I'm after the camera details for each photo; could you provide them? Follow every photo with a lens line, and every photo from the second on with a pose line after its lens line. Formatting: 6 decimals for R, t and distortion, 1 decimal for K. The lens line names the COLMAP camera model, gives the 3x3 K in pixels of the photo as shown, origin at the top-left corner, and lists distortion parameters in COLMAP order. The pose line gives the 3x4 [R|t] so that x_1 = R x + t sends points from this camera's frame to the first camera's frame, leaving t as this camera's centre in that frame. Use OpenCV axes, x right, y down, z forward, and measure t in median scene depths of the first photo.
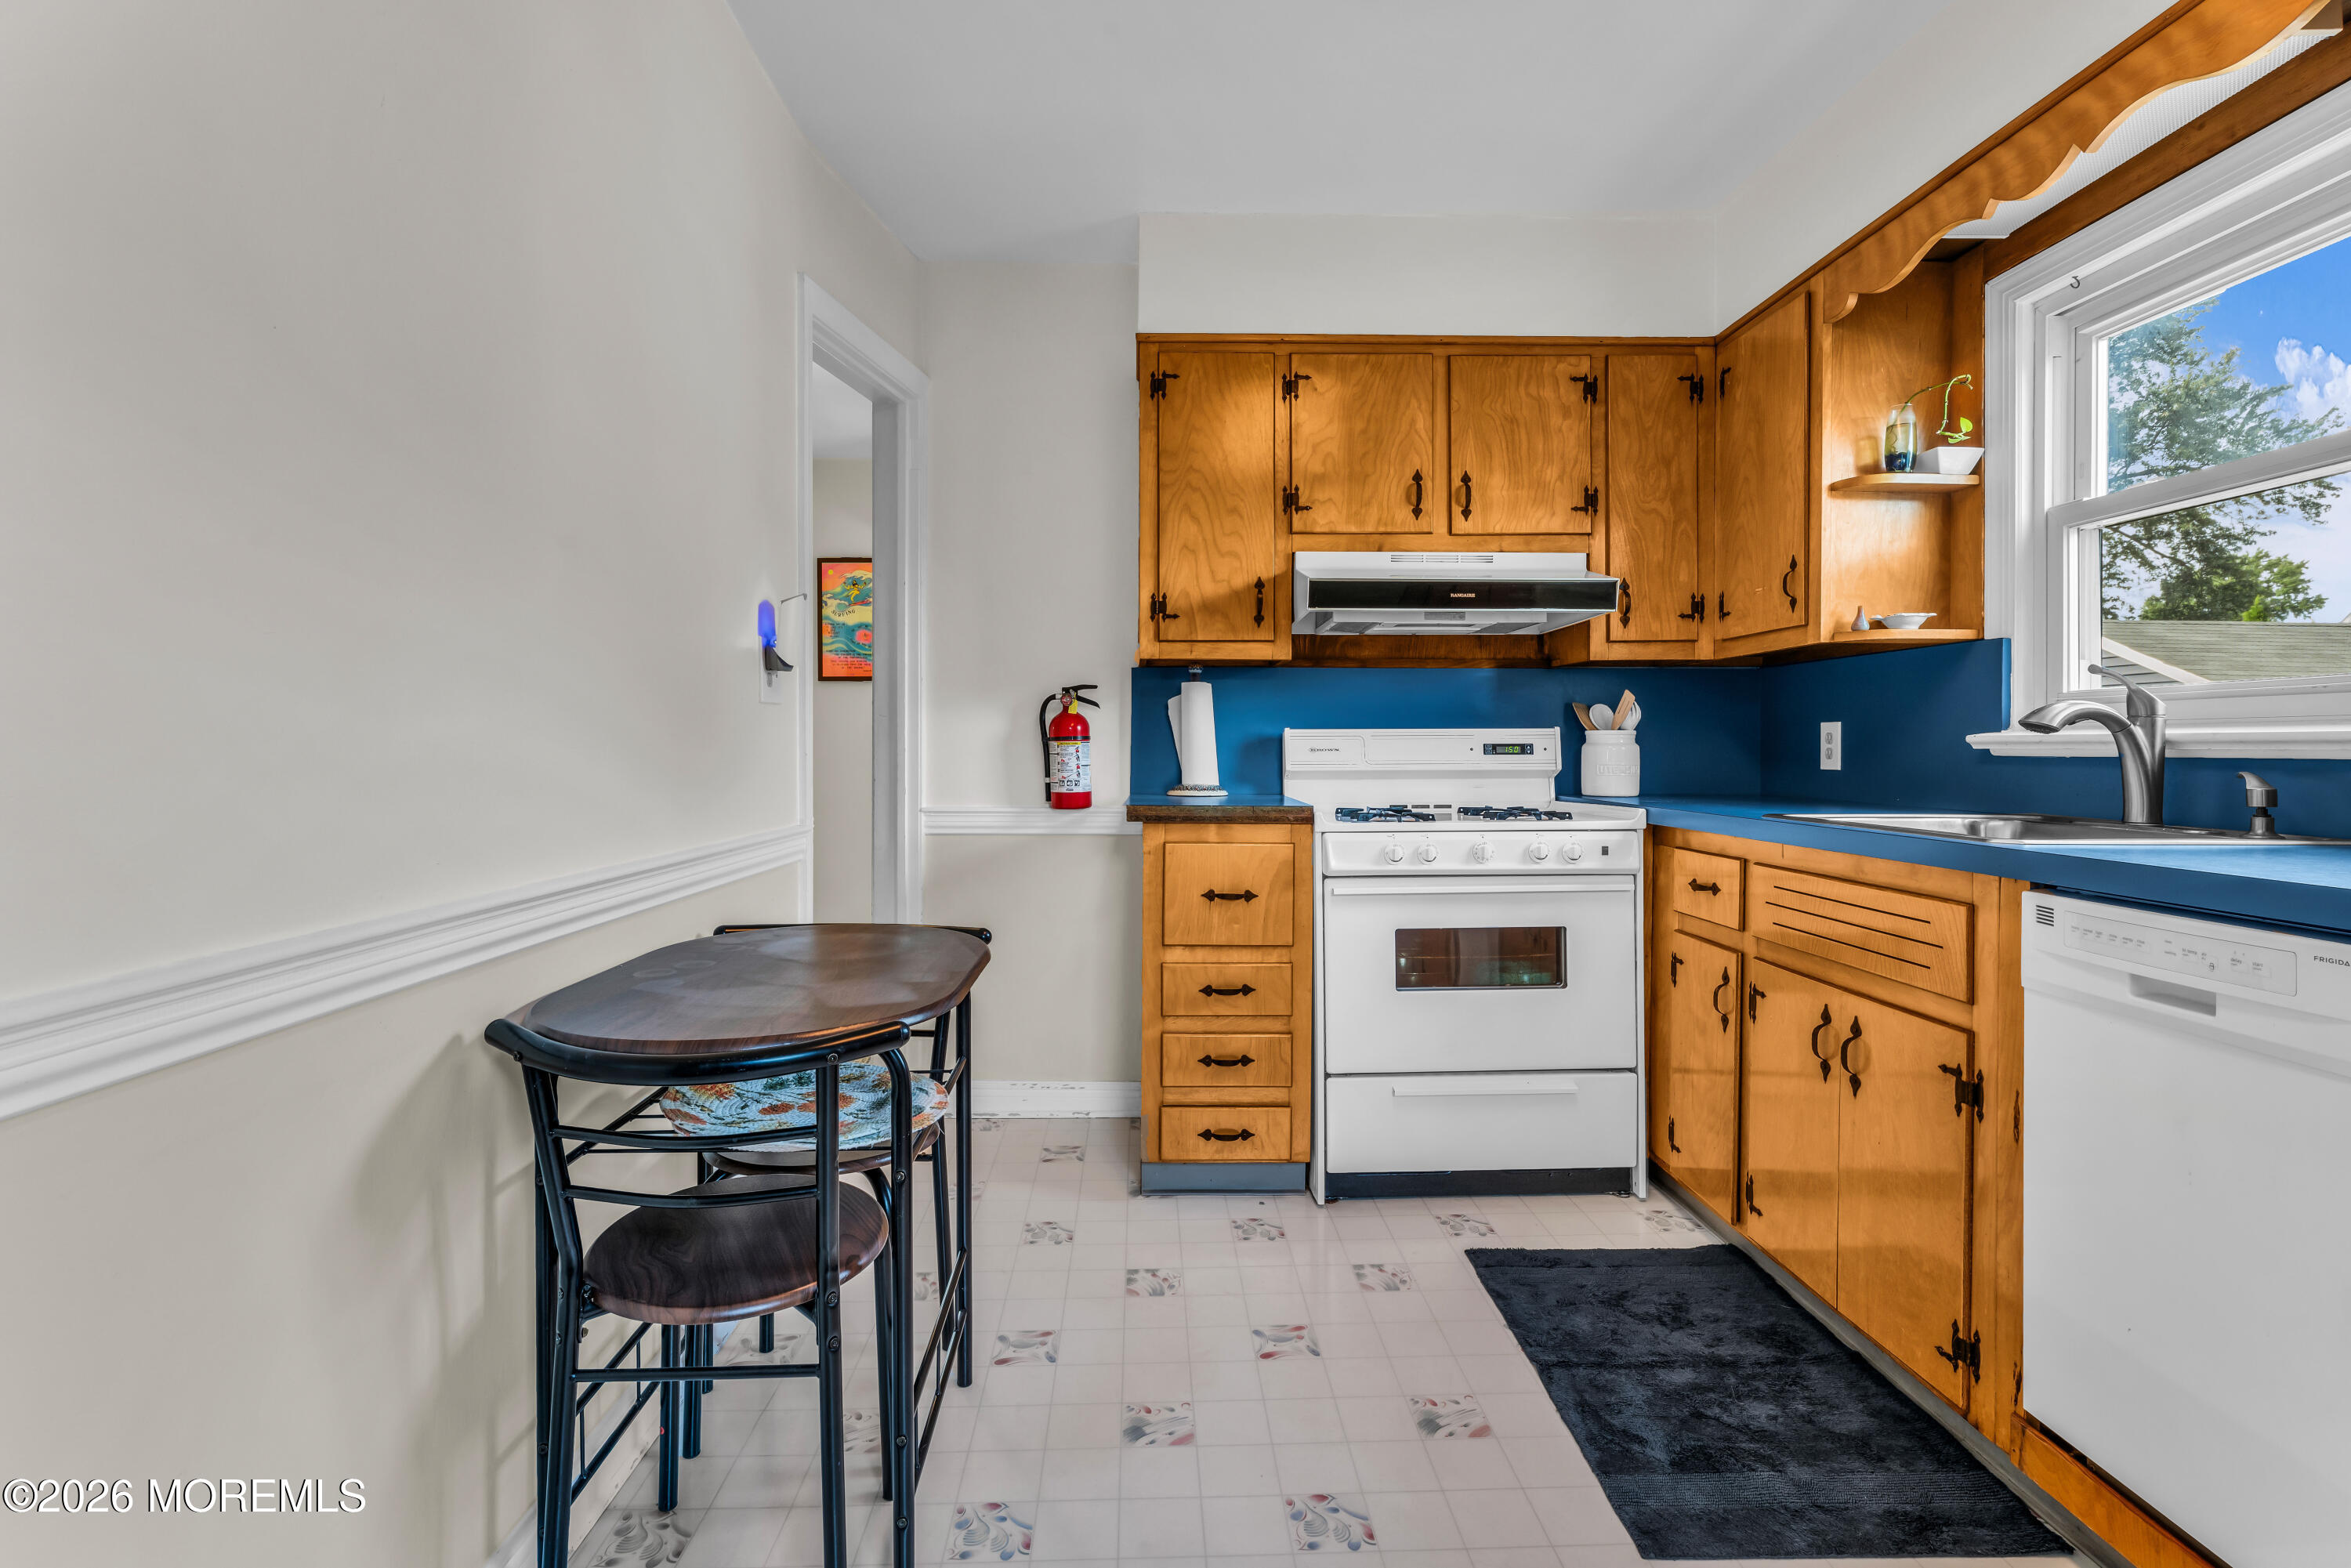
lens RADIAL K [[1105.4, 0, 1182.4], [0, 1105.4, 760.0], [0, 0, 1]] dist [-0.000457, -0.001135]
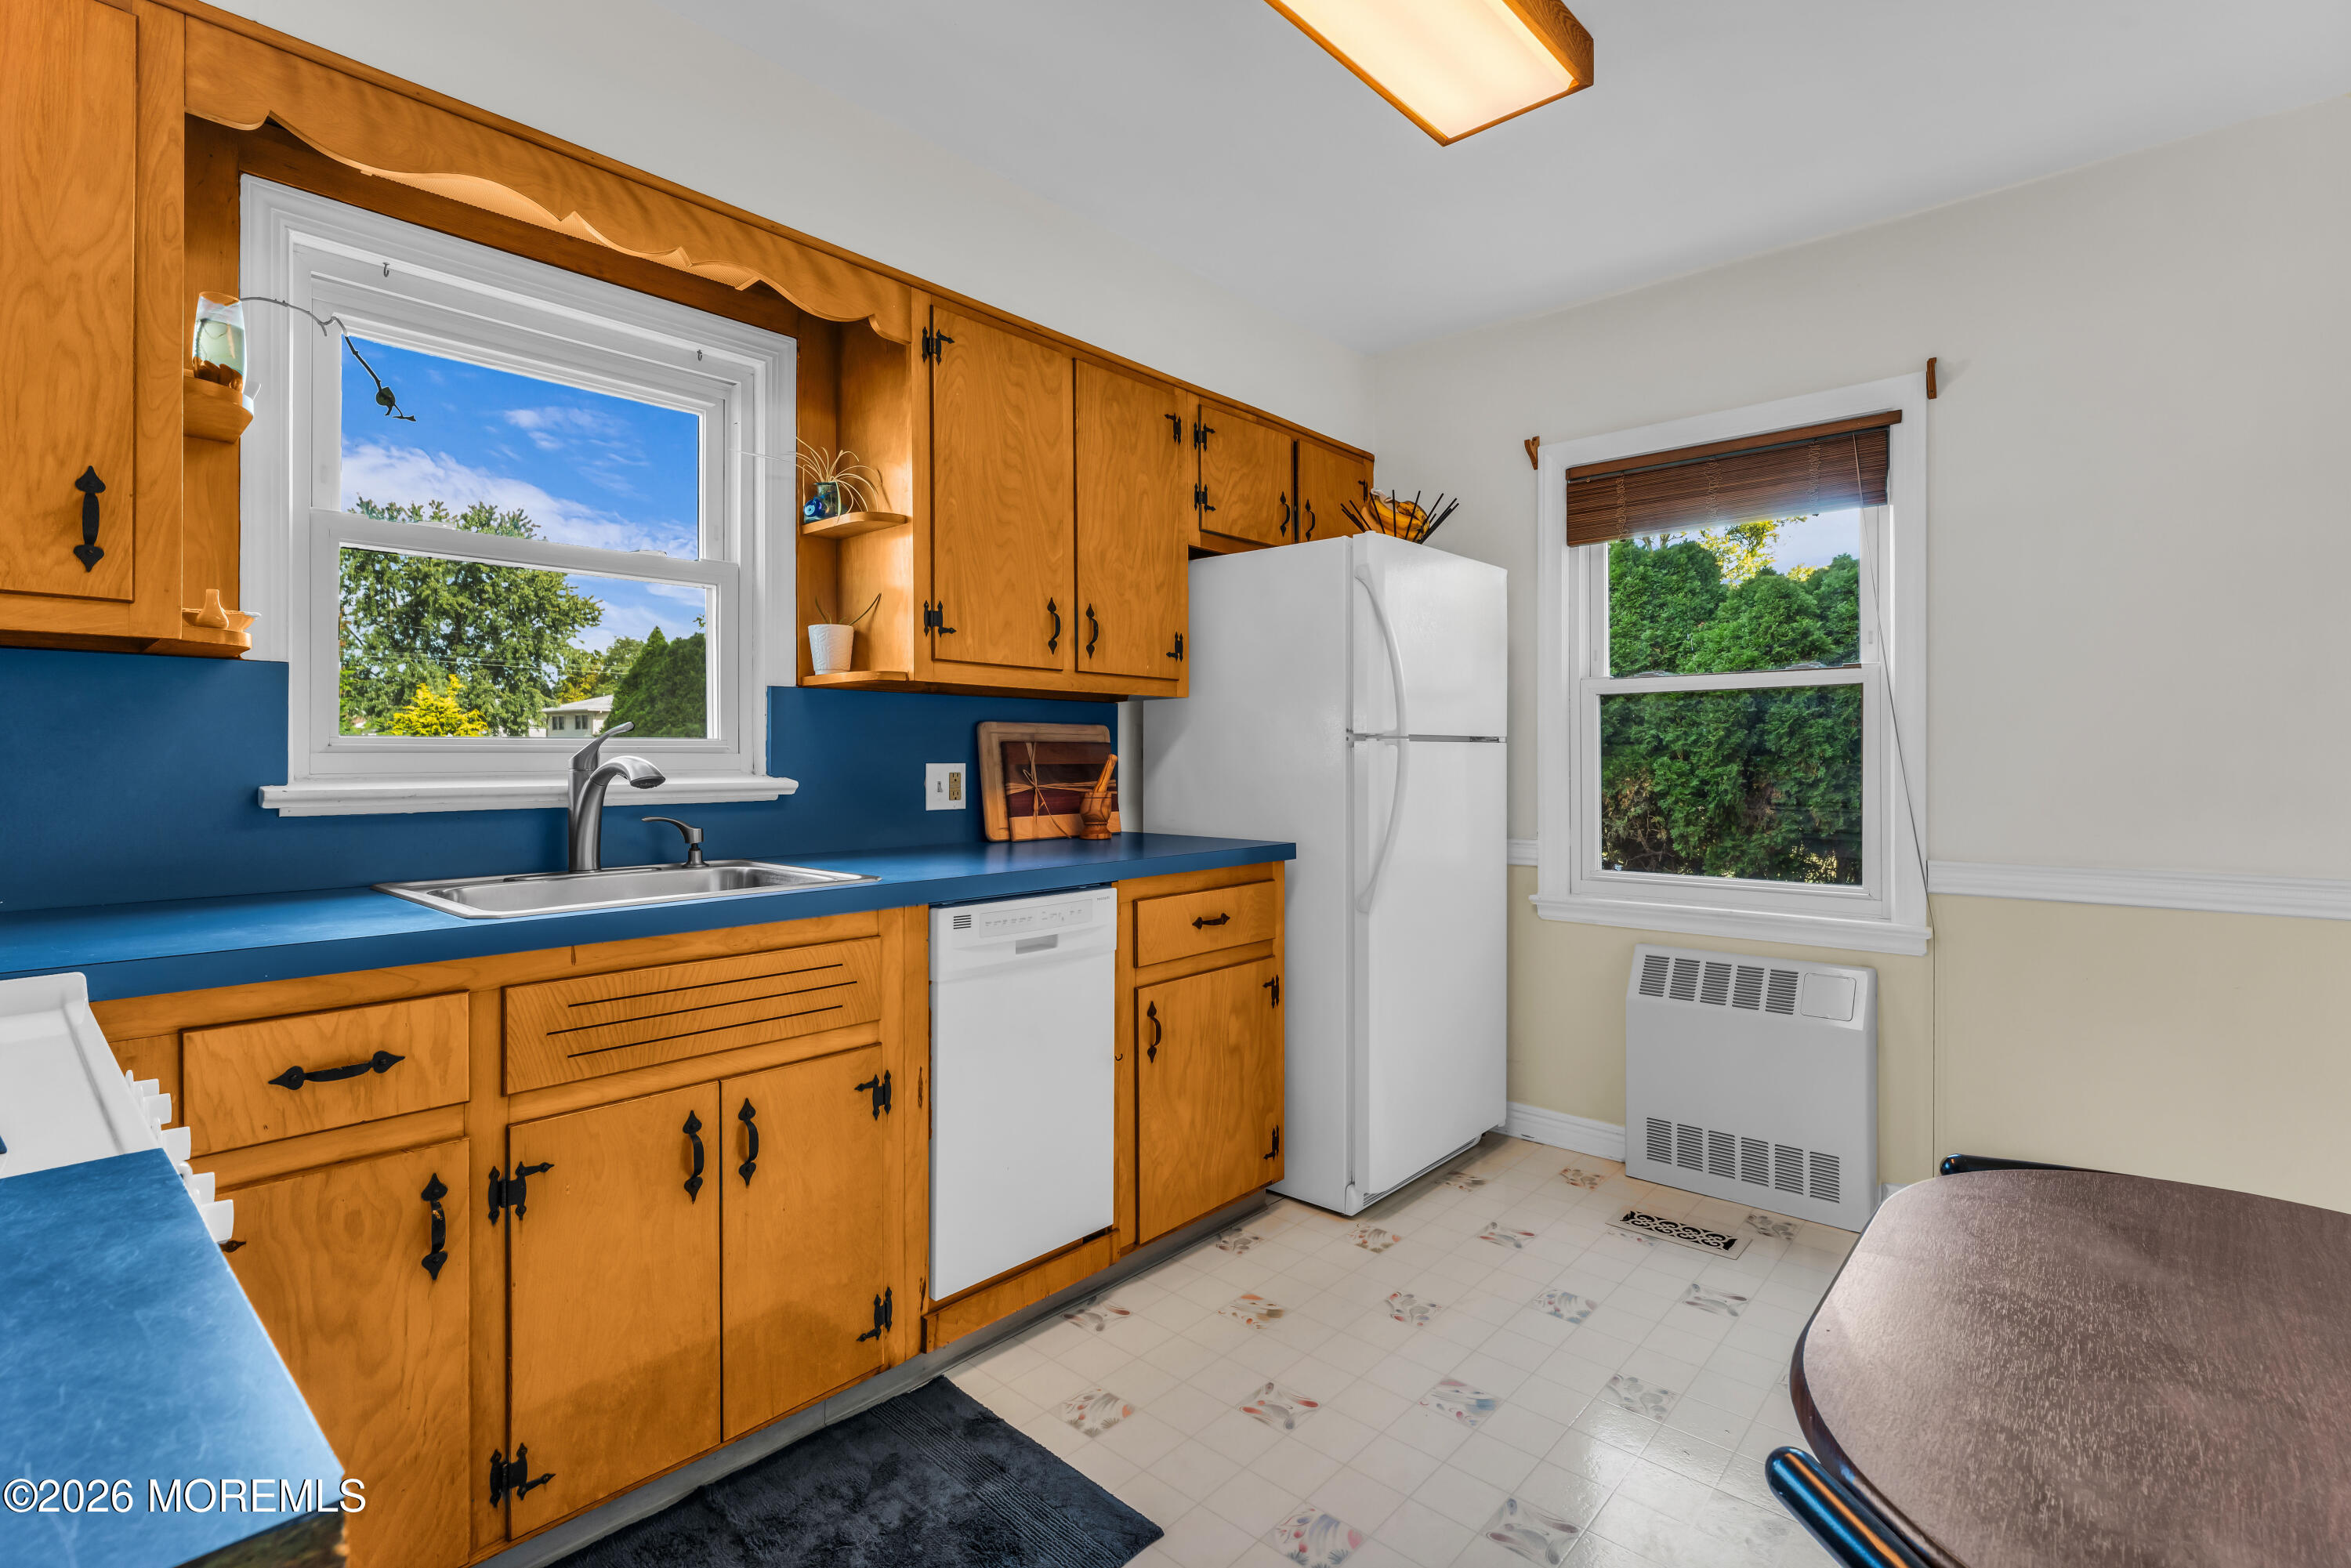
lens RADIAL K [[1088.2, 0, 1176.1], [0, 1088.2, 766.7], [0, 0, 1]] dist [-0.000377, -0.000822]
pose [[-0.718758, -0.007492, 0.695220, -0.205184], [0.007566, 0.999798, 0.018596, -0.044125], [-0.695219, 0.018626, -0.718557, 1.021116]]
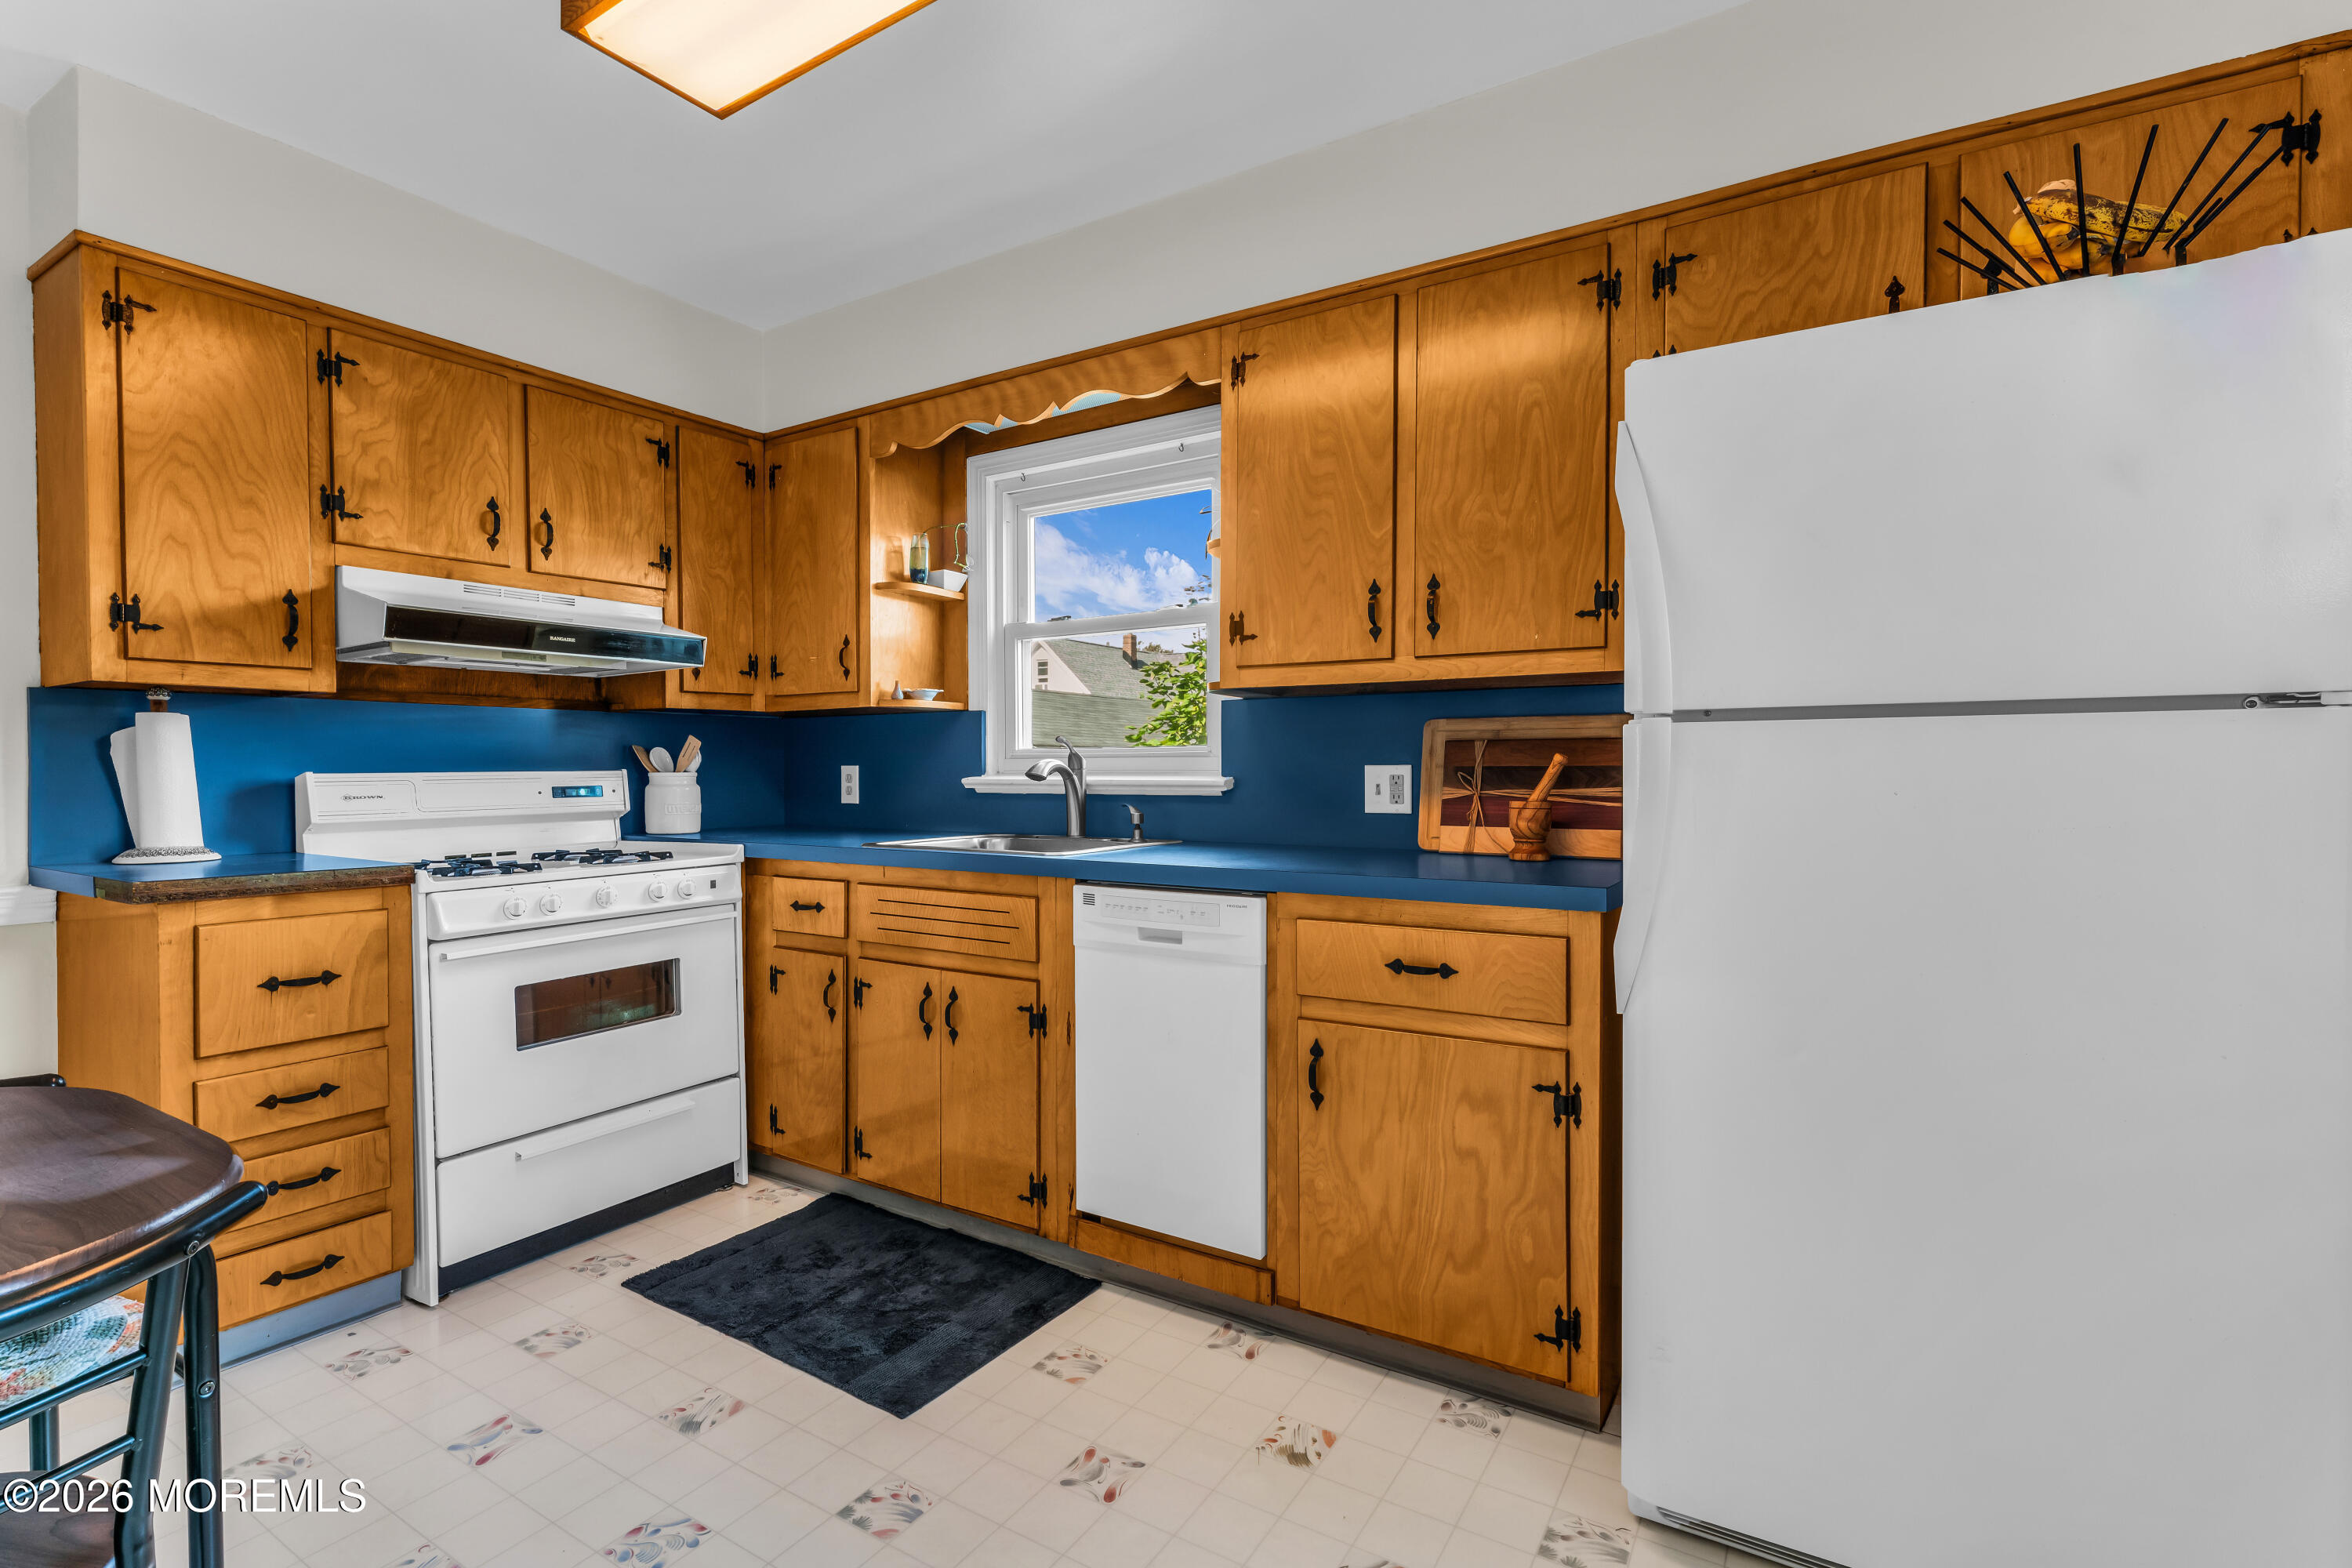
lens RADIAL K [[1079.0, 0, 1180.5], [0, 1079.0, 796.7], [0, 0, 1]] dist [-0.000598, -0.000330]
pose [[0.553936, -0.024759, 0.832191, -0.259323], [0.012511, 0.999692, 0.021415, -0.023536], [-0.832465, -0.001451, 0.554075, 0.008073]]
